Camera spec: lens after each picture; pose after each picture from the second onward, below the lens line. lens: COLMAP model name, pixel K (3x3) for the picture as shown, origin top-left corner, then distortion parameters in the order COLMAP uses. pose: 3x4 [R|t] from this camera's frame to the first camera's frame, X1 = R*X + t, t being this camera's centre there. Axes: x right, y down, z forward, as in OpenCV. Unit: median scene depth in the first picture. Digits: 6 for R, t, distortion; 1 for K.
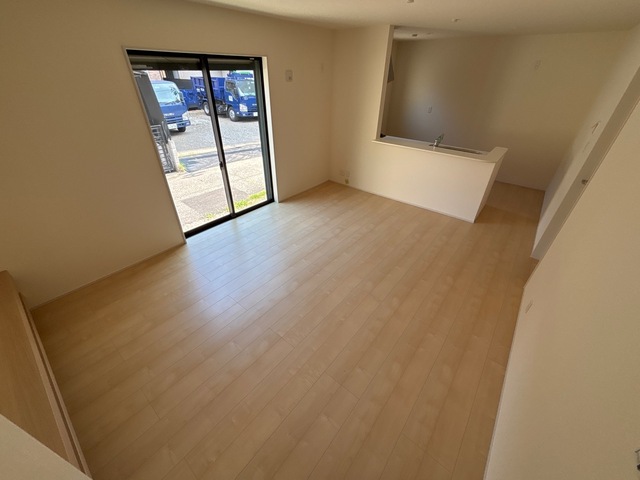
lens RADIAL K [[258.7, 0, 319.5], [0, 258.7, 239.9], [0, 0, 1]] dist [-0.003637, 0.001823]
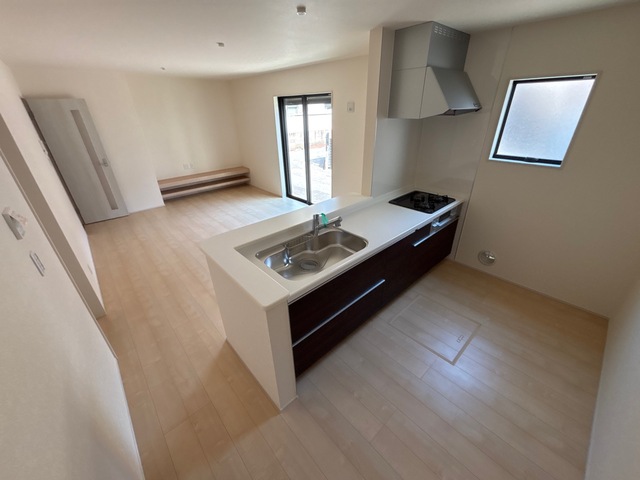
lens RADIAL K [[258.7, 0, 320.5], [0, 258.7, 240.3], [0, 0, 1]] dist [-0.003637, 0.001823]
pose [[-0.143611, 0.449573, -0.881624, 1.543787], [-0.521630, 0.722670, 0.453487, -0.964421], [0.840998, 0.525007, 0.130727, 1.535925]]
